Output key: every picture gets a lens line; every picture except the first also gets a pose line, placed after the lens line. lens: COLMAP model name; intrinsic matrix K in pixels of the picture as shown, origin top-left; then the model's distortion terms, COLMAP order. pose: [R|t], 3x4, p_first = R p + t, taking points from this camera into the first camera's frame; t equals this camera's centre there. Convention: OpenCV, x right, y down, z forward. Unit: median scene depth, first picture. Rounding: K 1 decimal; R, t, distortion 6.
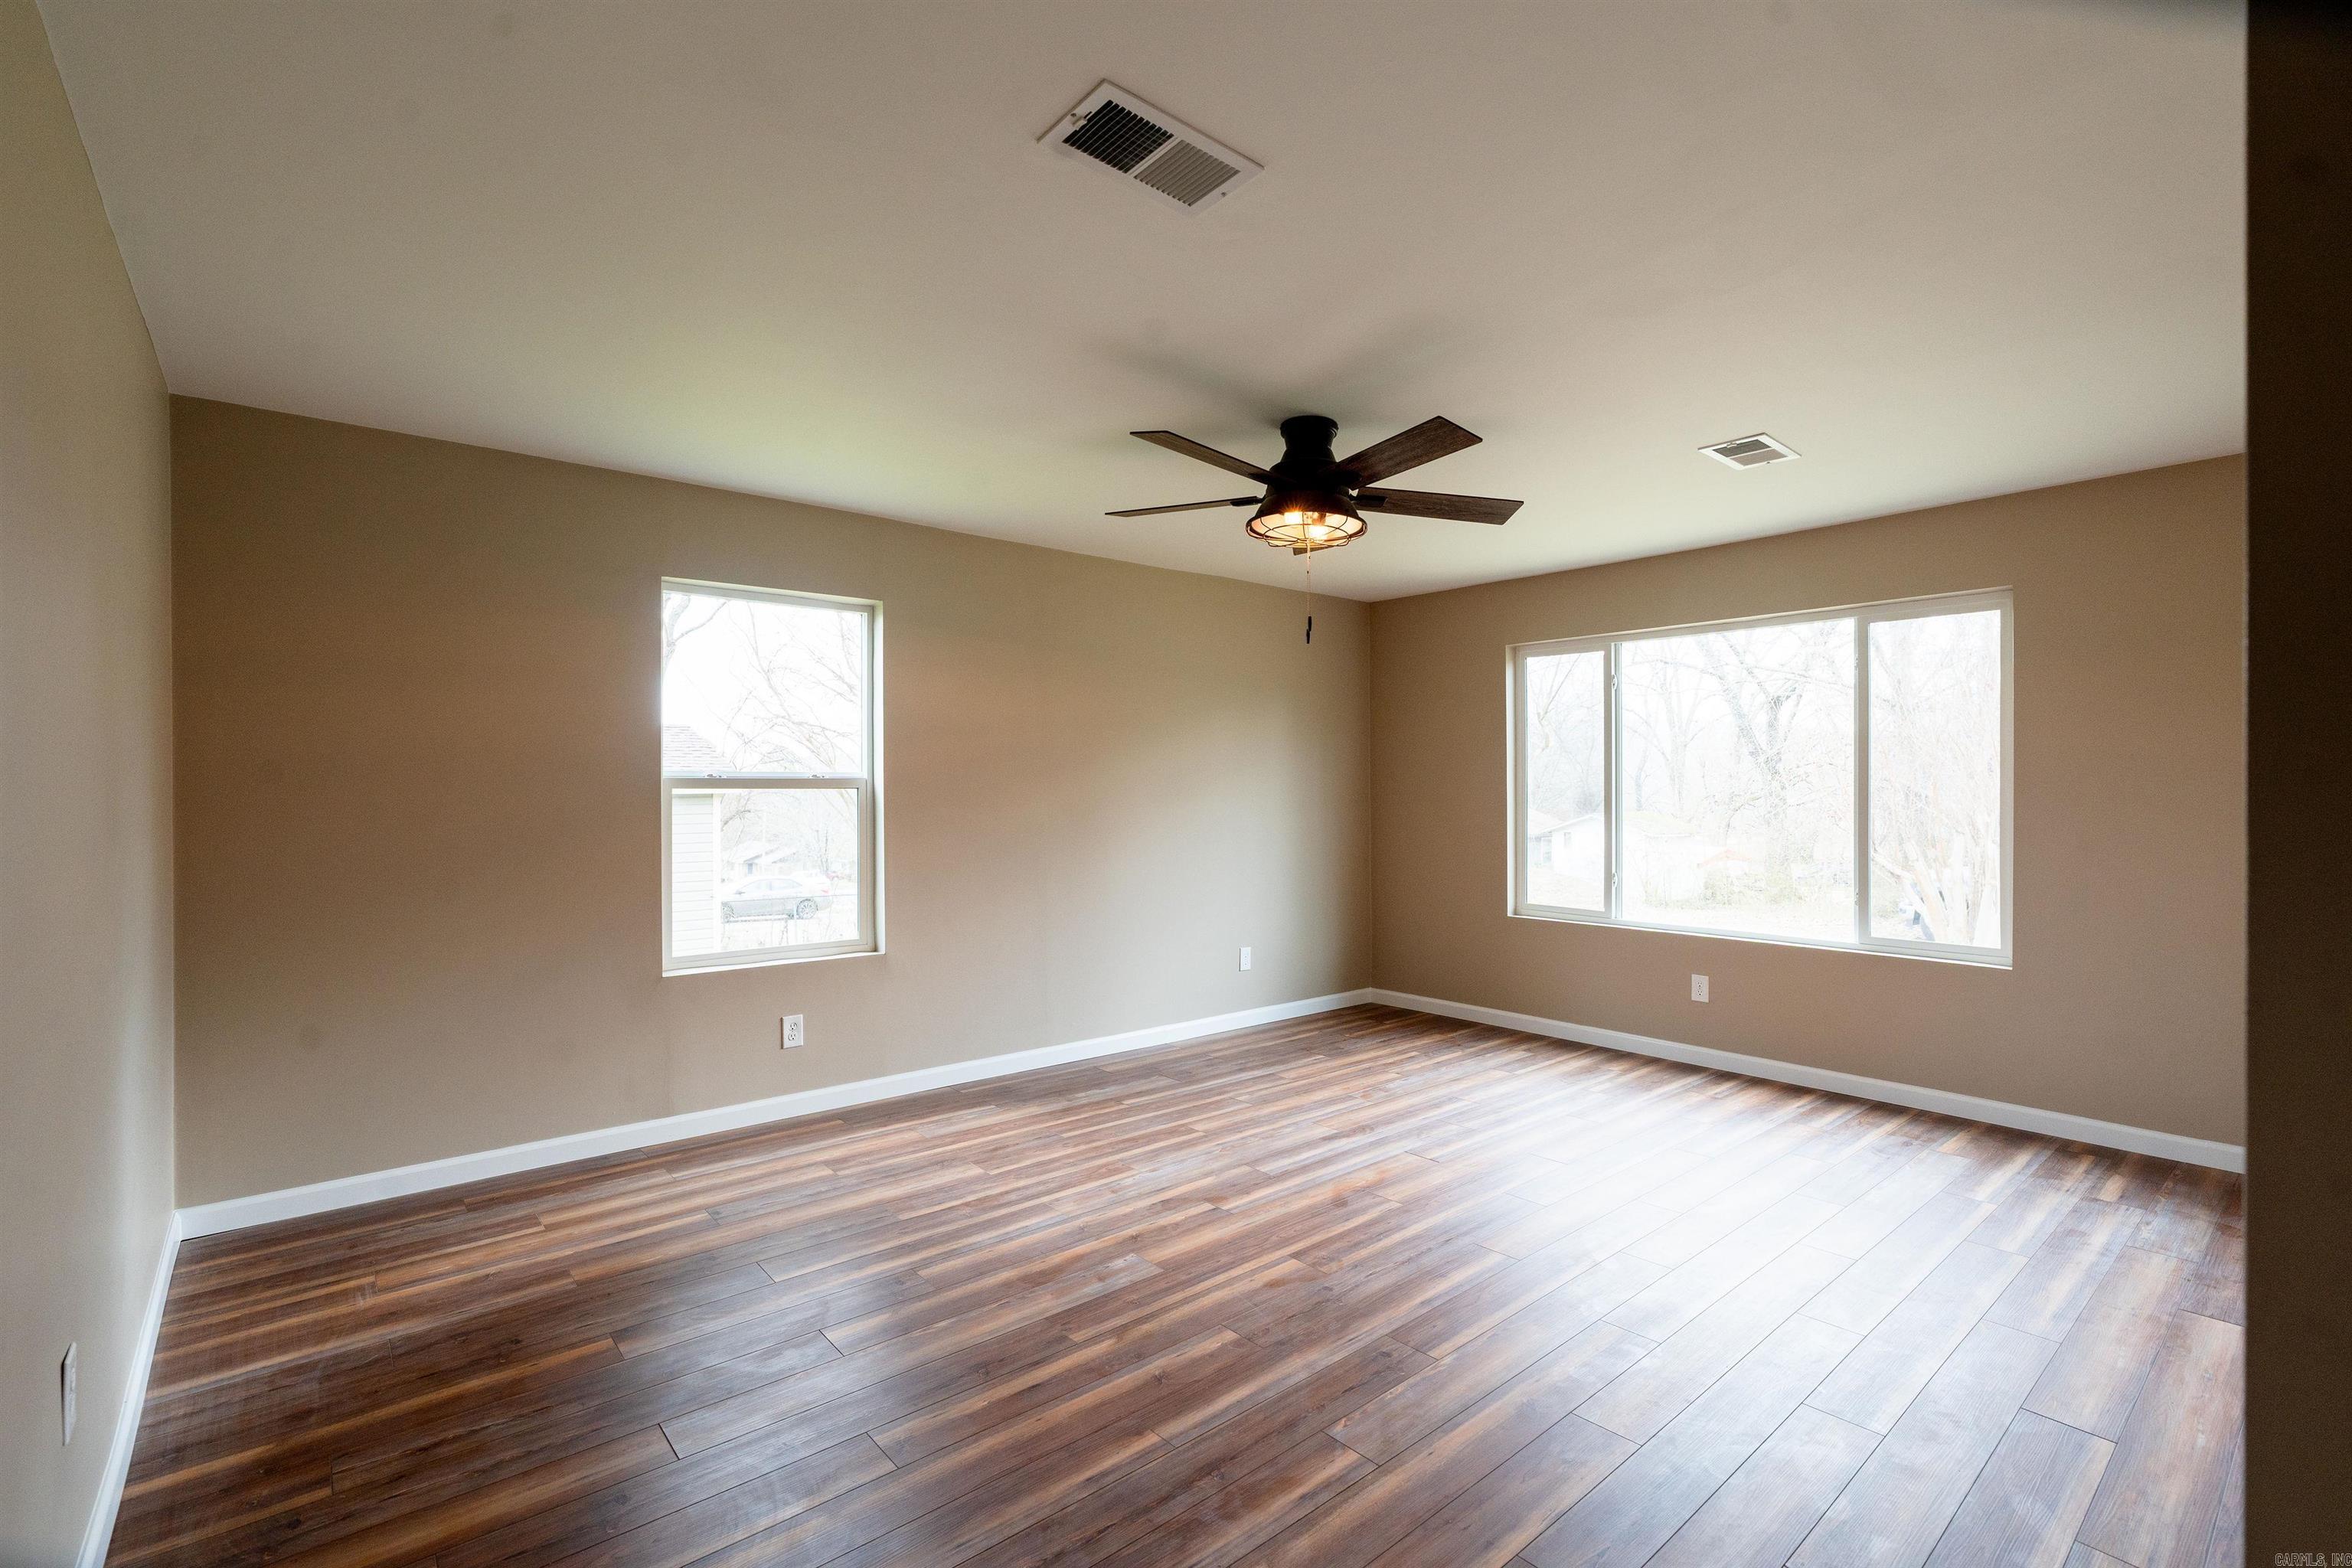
lens RADIAL K [[1052.8, 0, 1181.8], [0, 1052.8, 783.7], [0, 0, 1]] dist [-0.004761, 0.002838]
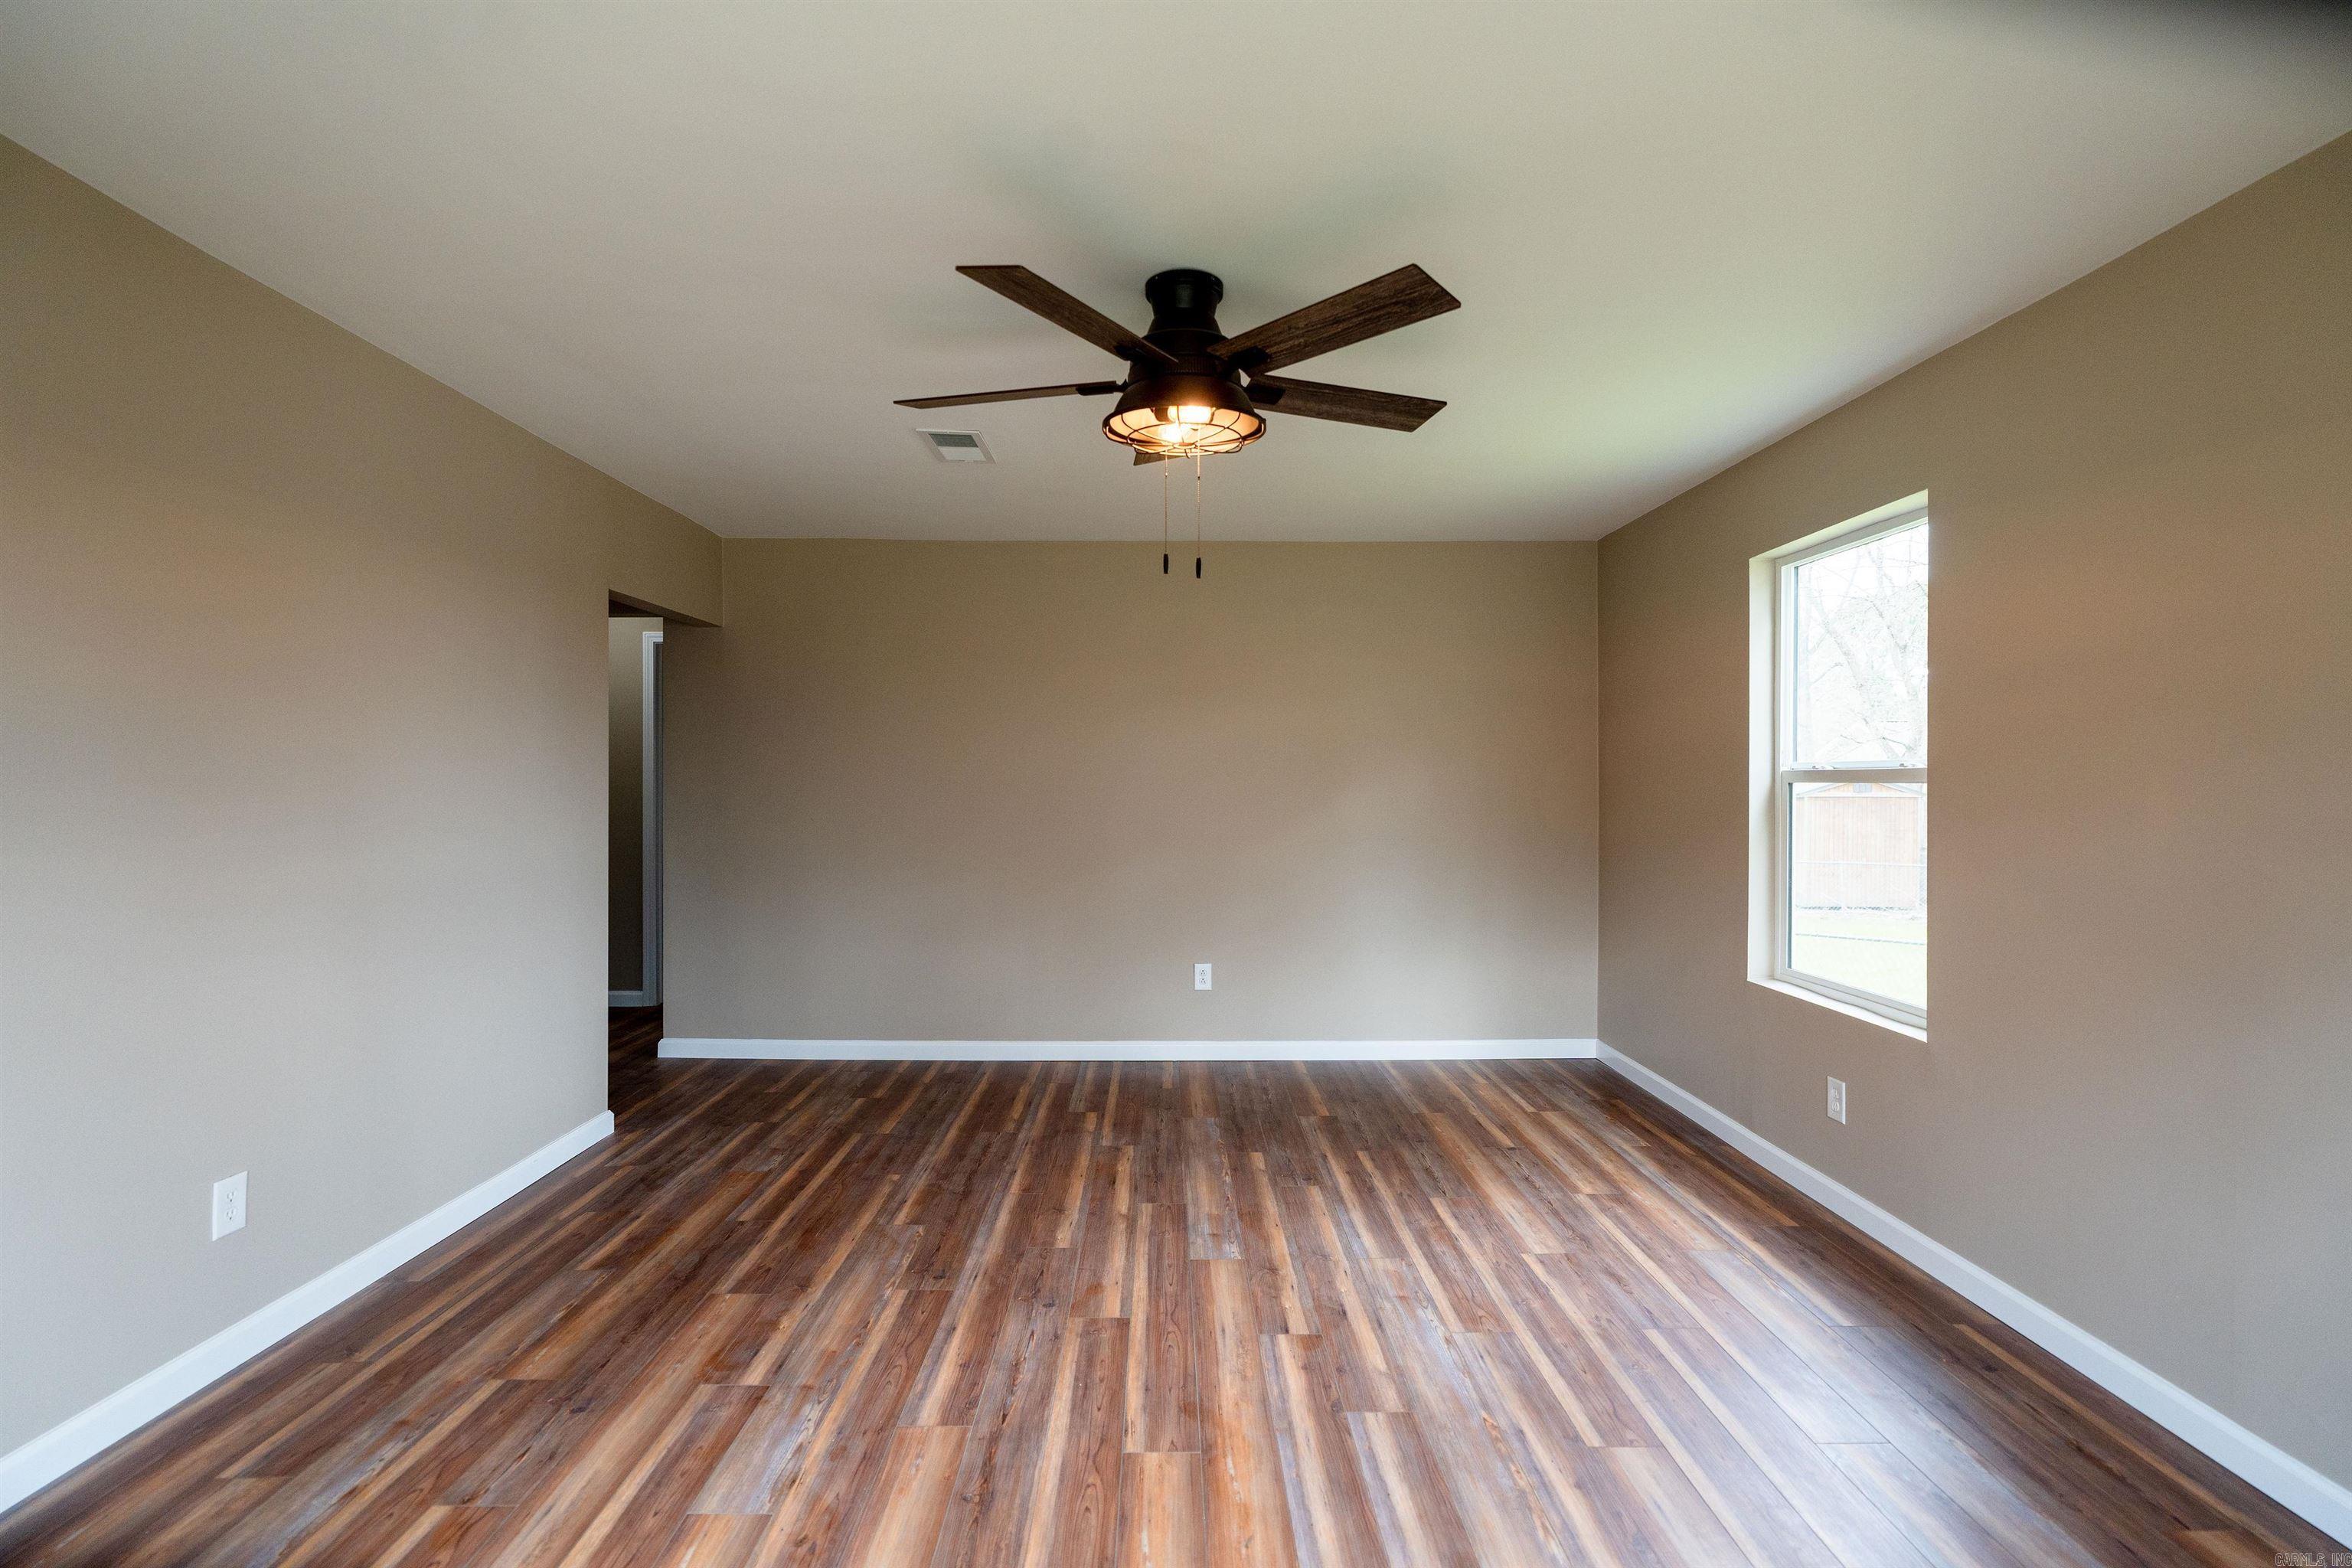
lens RADIAL K [[1052.8, 0, 1180.0], [0, 1052.8, 783.3], [0, 0, 1]] dist [-0.004761, 0.002838]
pose [[-0.633569, 0.001108, -0.773686, 0.673836], [-0.001429, 0.999996, 0.002602, 0.003253], [0.773685, 0.002755, -0.633564, 1.426063]]
